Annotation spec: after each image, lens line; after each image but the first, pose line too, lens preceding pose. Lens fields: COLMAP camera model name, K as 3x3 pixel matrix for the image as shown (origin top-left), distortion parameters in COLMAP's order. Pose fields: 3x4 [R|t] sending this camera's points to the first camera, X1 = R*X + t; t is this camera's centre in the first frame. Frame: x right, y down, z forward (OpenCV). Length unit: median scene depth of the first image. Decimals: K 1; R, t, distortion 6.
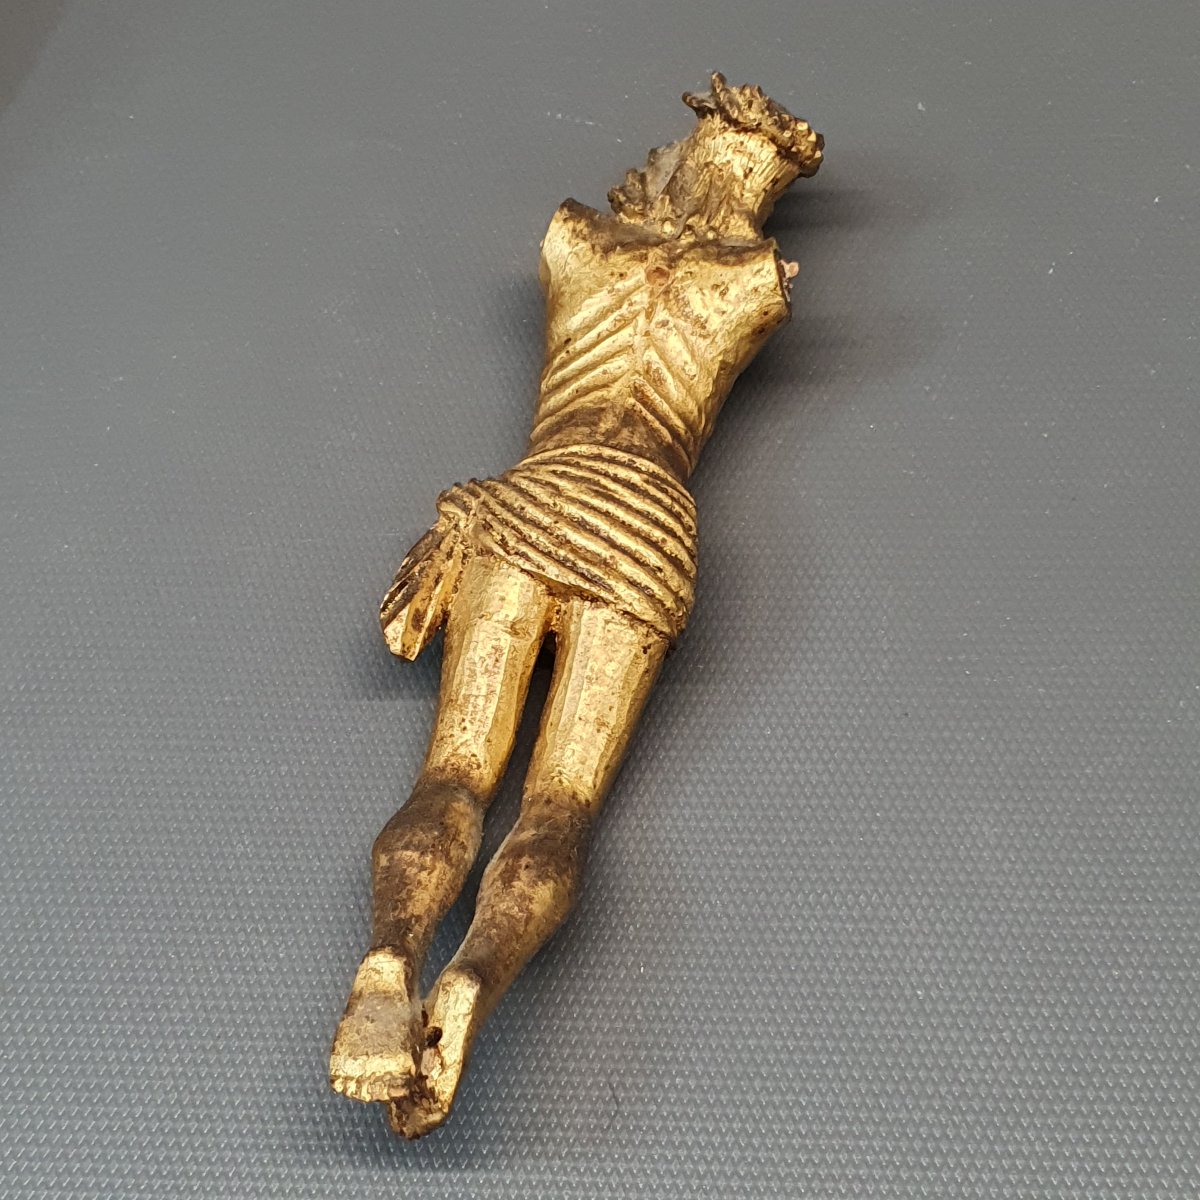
lens RADIAL K [[2351.1, 0, 597.5], [0, 2351.1, 581.5], [0, 0, 1]] dist [0.352862, -1.626258]
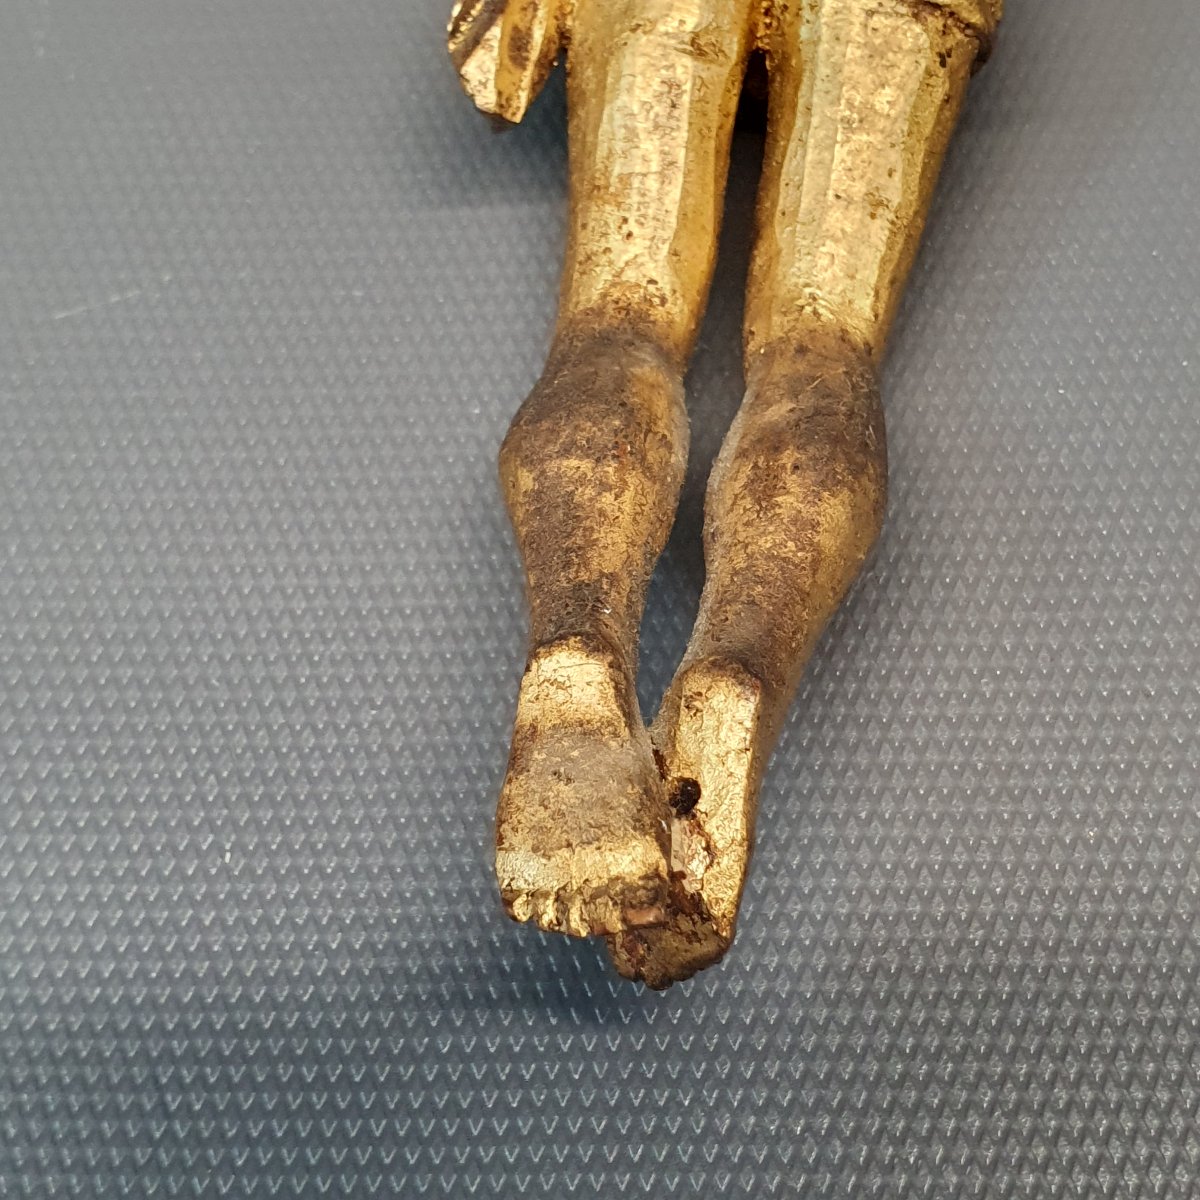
lens RADIAL K [[2351.1, 0, 597.5], [0, 2351.1, 581.5], [0, 0, 1]] dist [0.352862, -1.626258]
pose [[0.995205, -0.093559, 0.028512, -0.086240], [0.088125, 0.984201, 0.153565, 0.055829], [-0.042429, -0.150316, 0.987727, 0.436282]]
